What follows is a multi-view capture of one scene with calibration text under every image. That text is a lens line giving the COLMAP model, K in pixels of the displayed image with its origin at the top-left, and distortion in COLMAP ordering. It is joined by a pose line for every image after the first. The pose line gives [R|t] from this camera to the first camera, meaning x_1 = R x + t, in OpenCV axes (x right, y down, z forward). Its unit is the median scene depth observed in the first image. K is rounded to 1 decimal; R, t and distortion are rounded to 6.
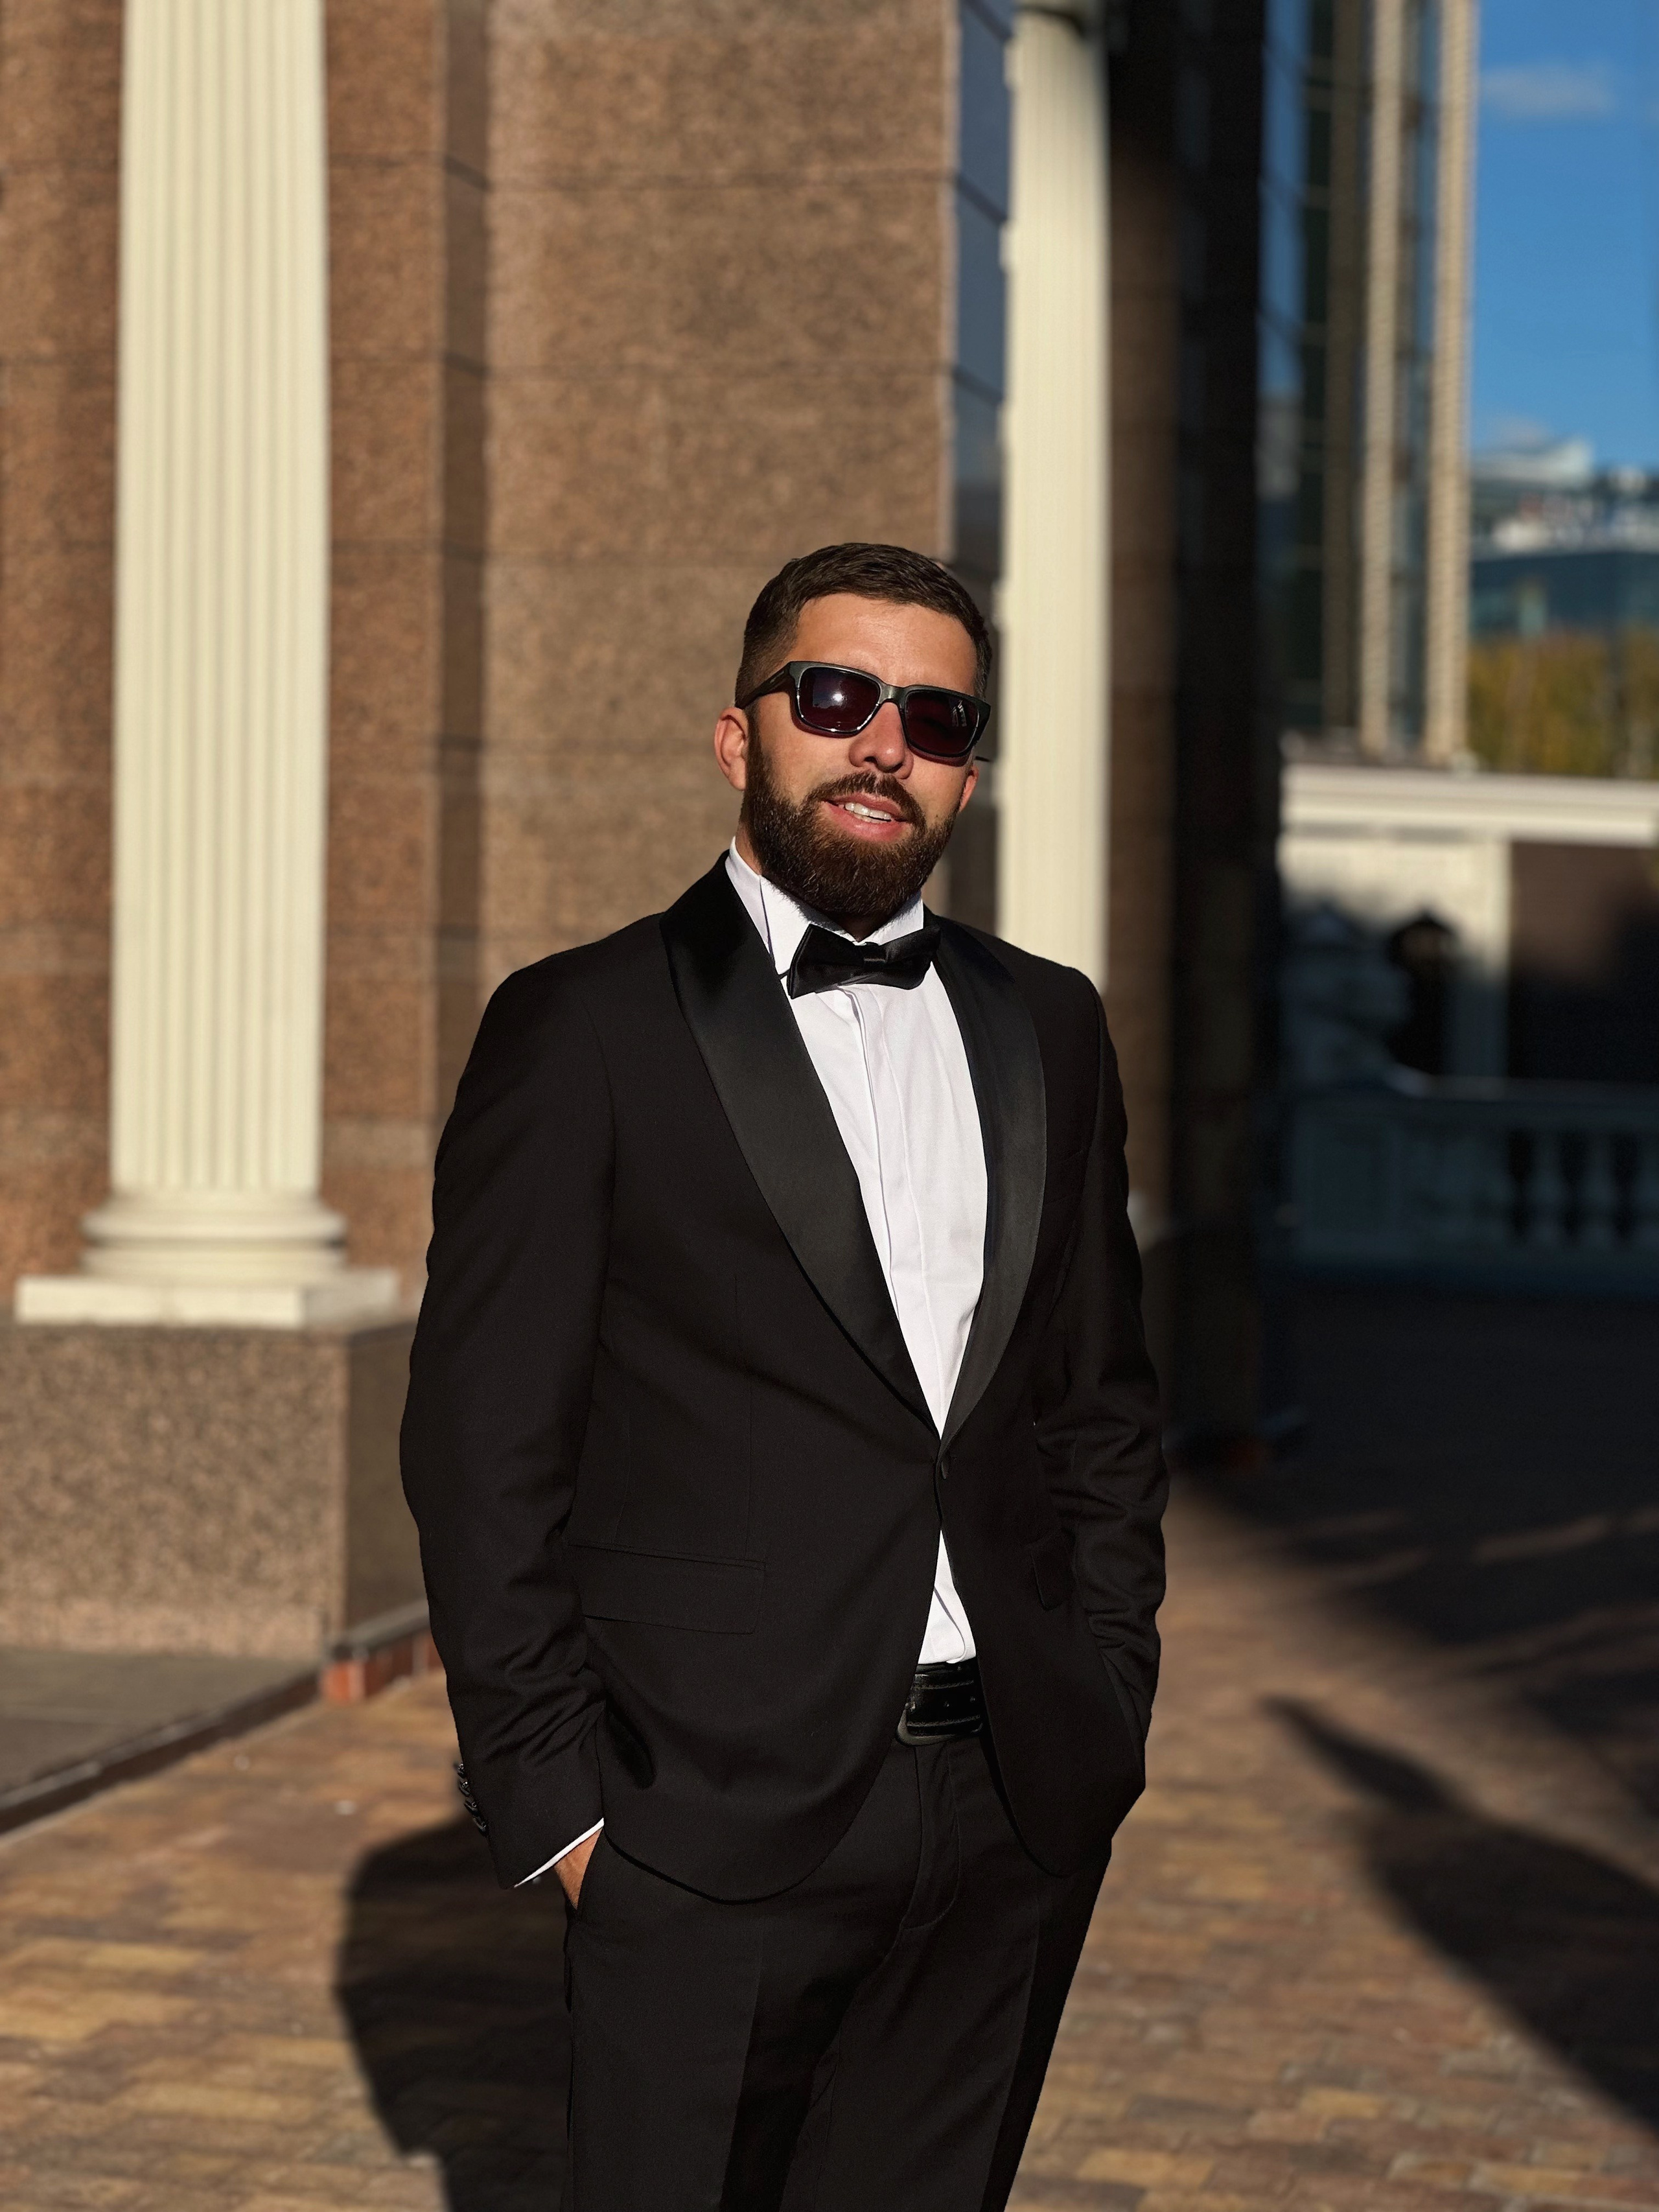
lens RADIAL K [[5015.6, 0, 829.5], [0, 5015.6, 1106.0], [0, 0, 1]] dist [0.025385, 1.634959]
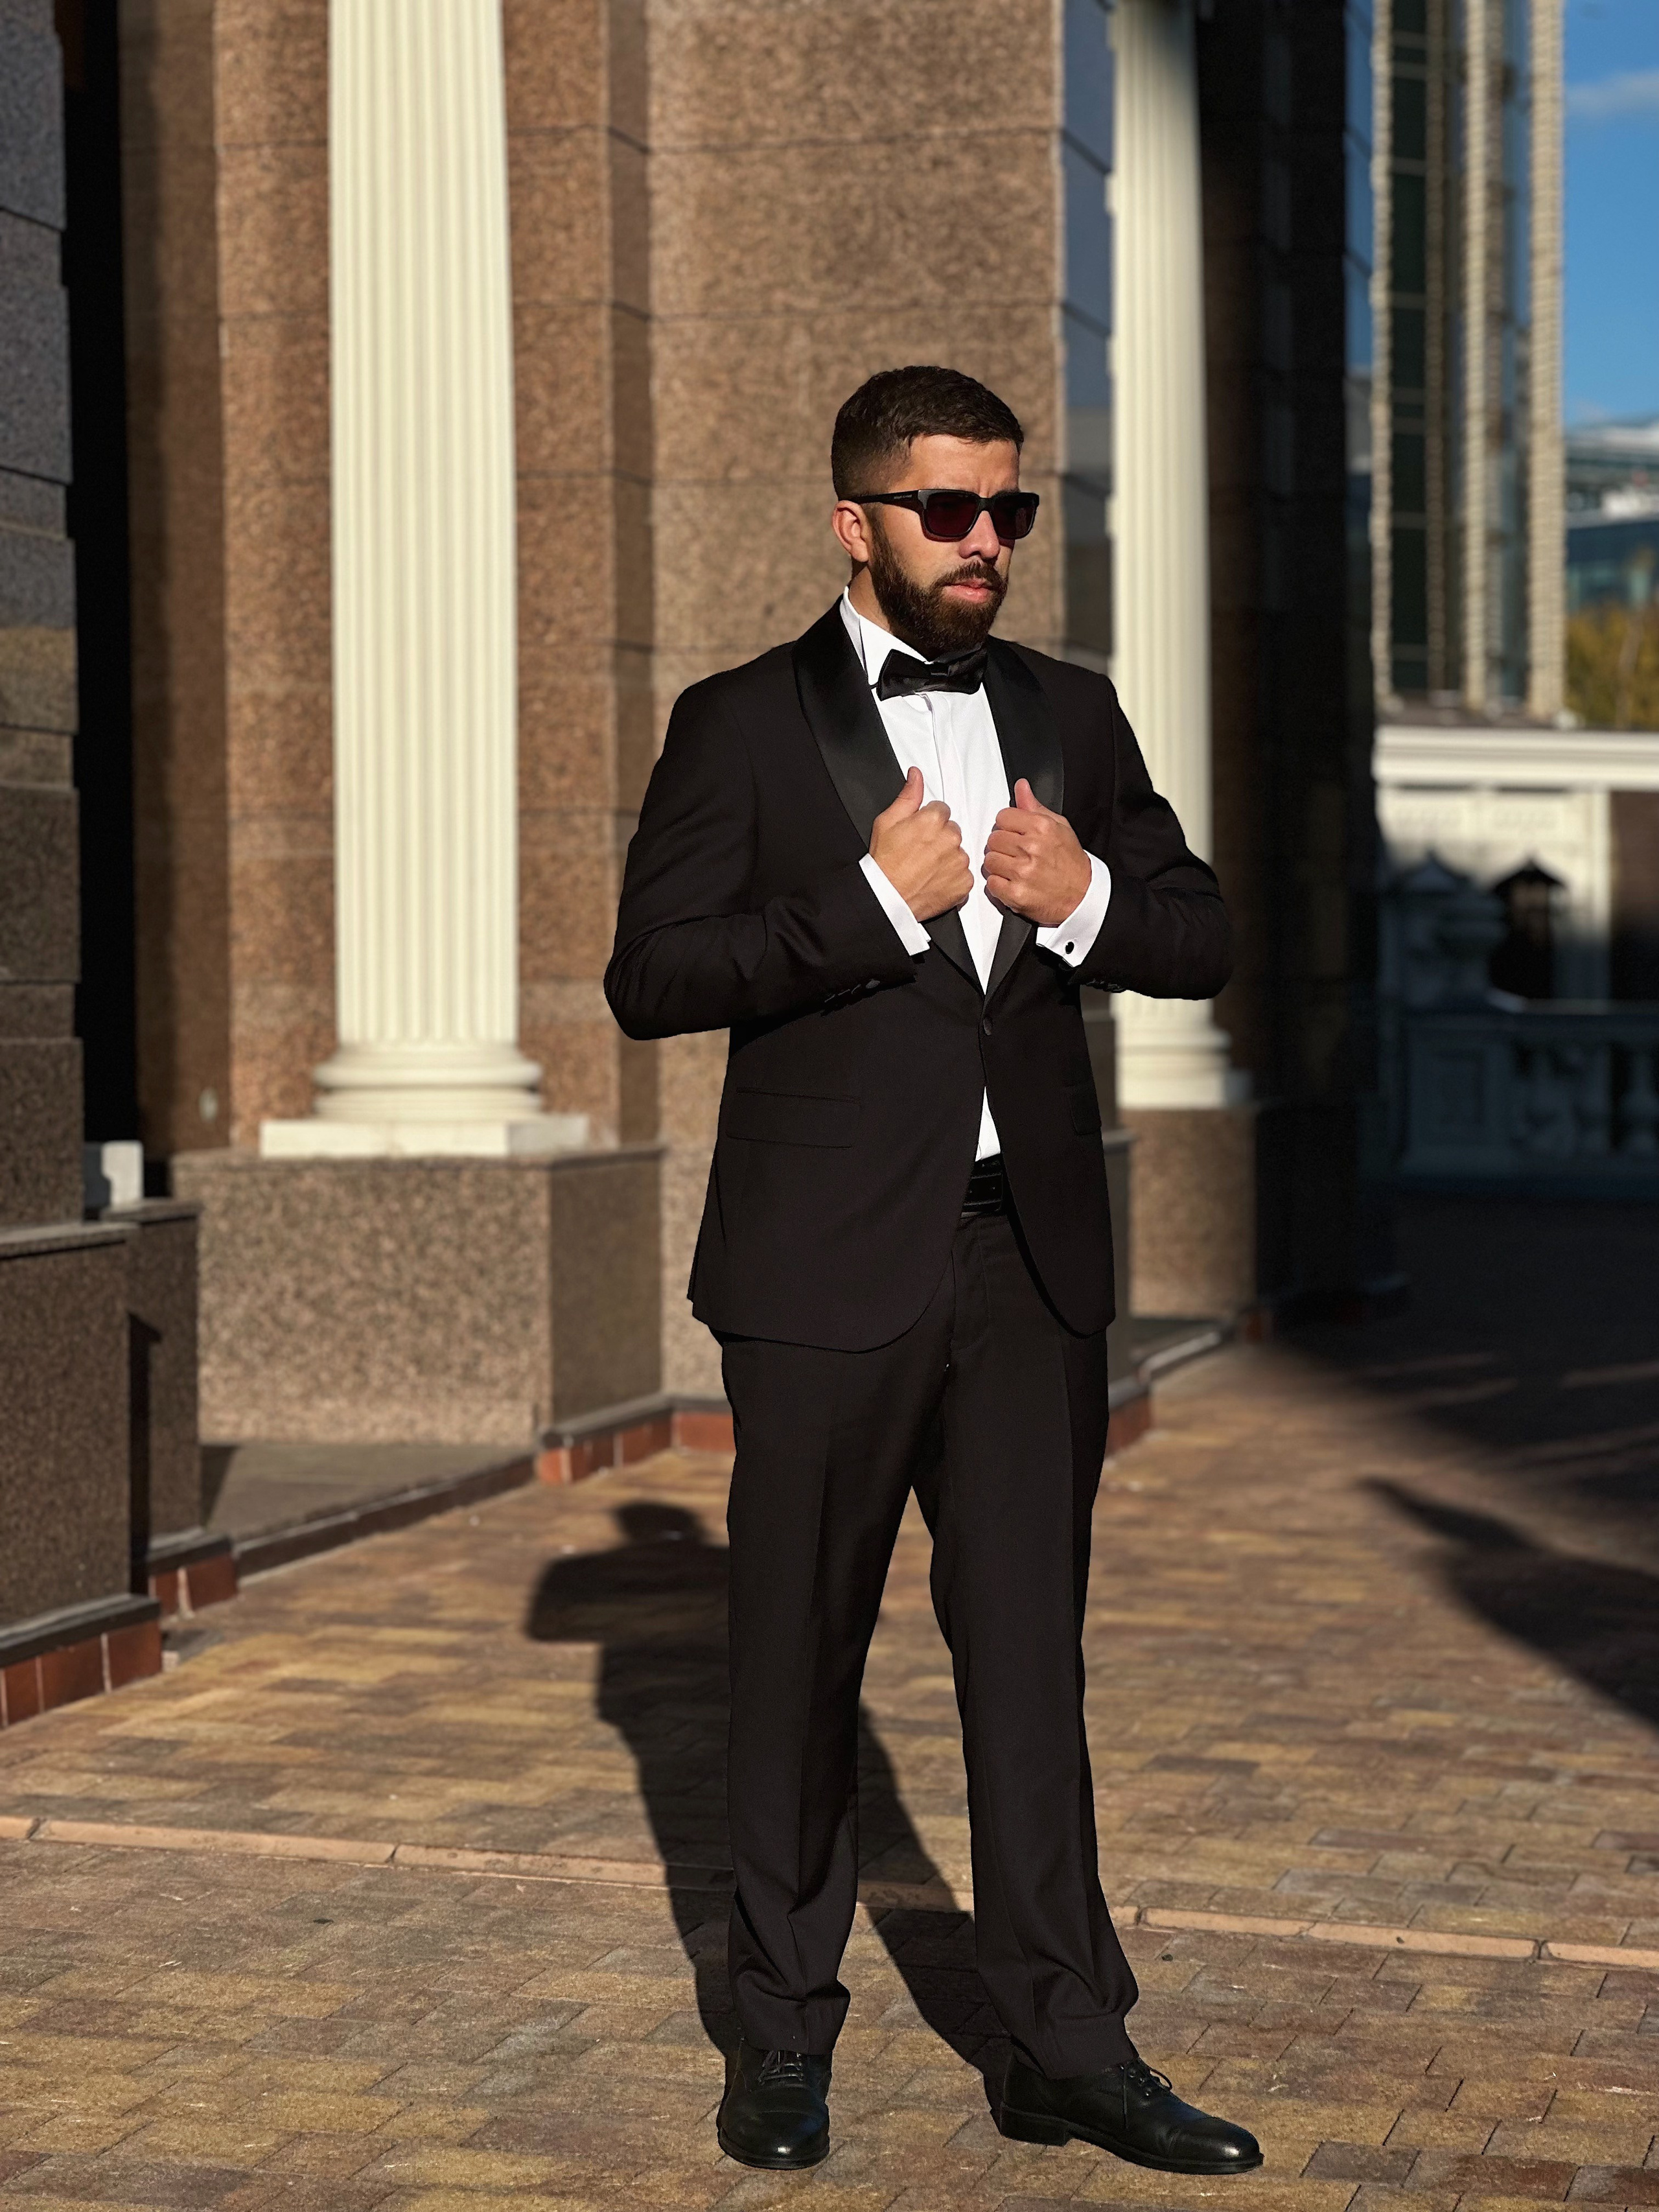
lens RADIAL K [[4992.7, 0, 798.2], [0, 4992.7, 1122.7], [0, 0, 1]] dist [-0.080025, 3.212870]
pose [[0.999338, -0.021240, -0.029545, -0.005845], [0.021420, 0.999754, 0.005801, 0.029297], [0.029415, -0.006430, 0.999547, -0.121836]]
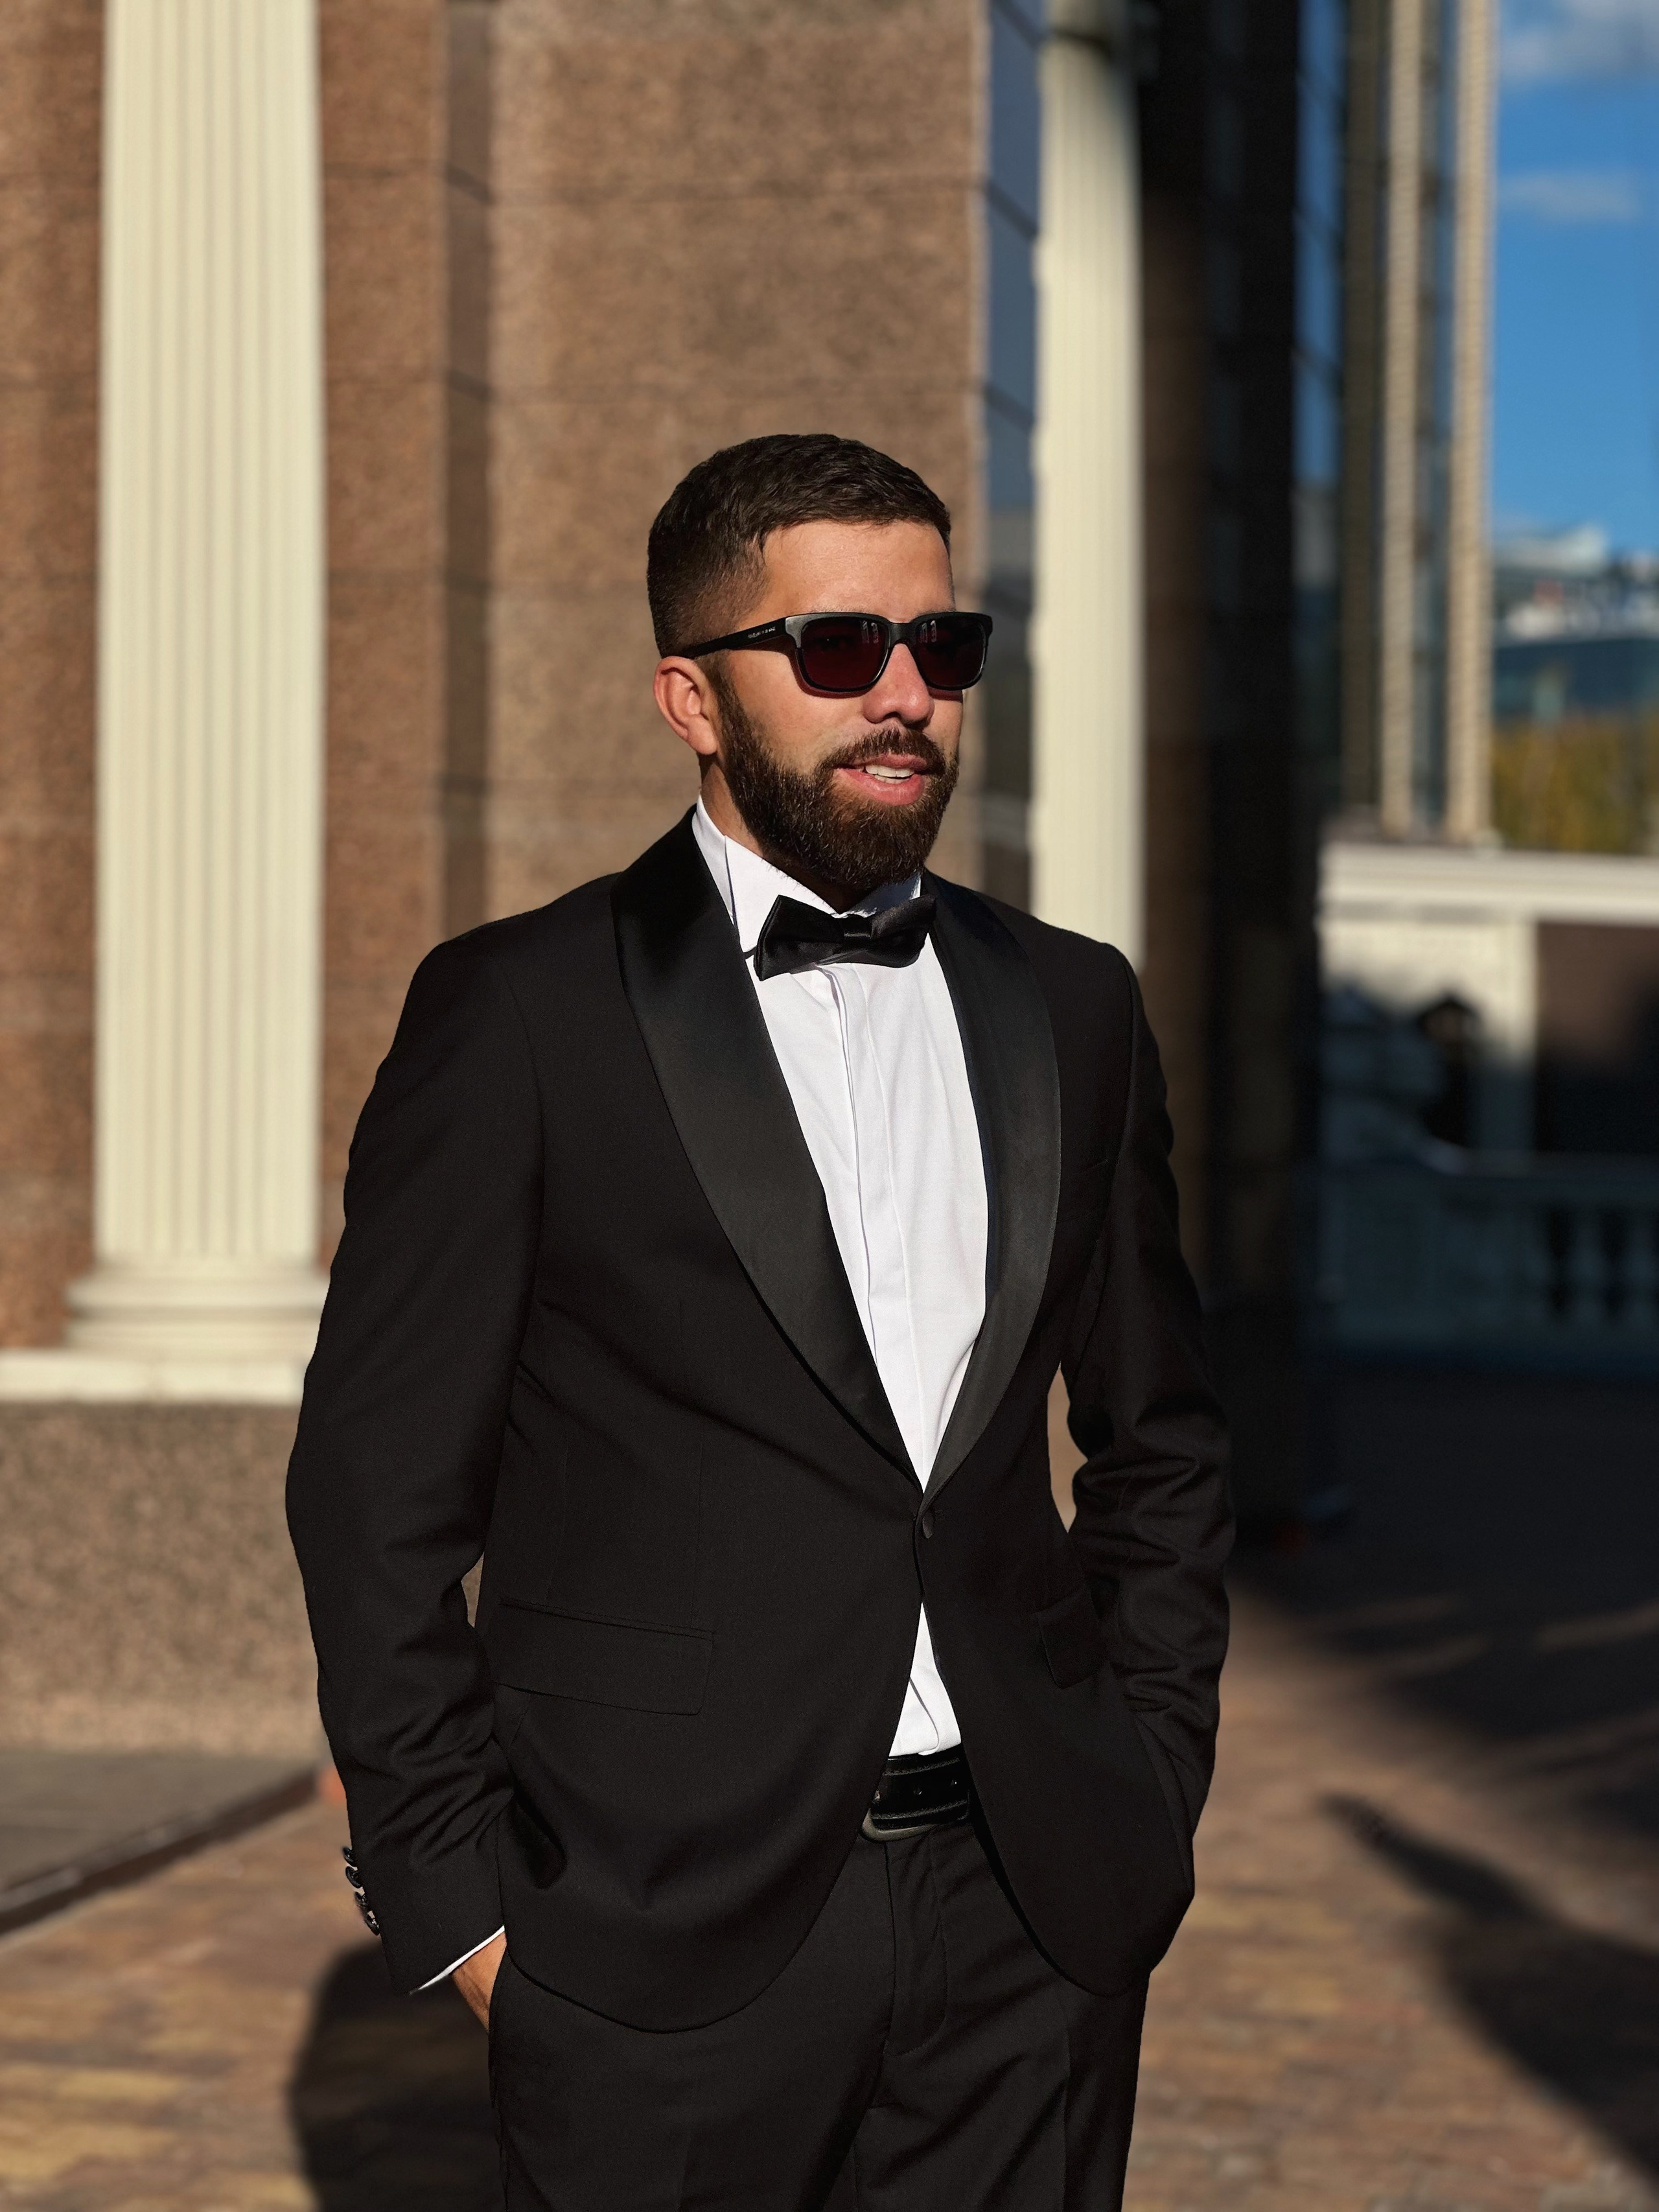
lens RADIAL K [[5030.5, 0, 792.0], [0, 5030.5, 1111.1], [0, 0, 1]] dist [0.102293, 0.337648]
pose [[0.999927, -0.005928, -0.010569, -0.002296], [0.005747, 0.999837, -0.017090, 0.005790], [0.010668, 0.017028, 0.999798, 0.053933]]
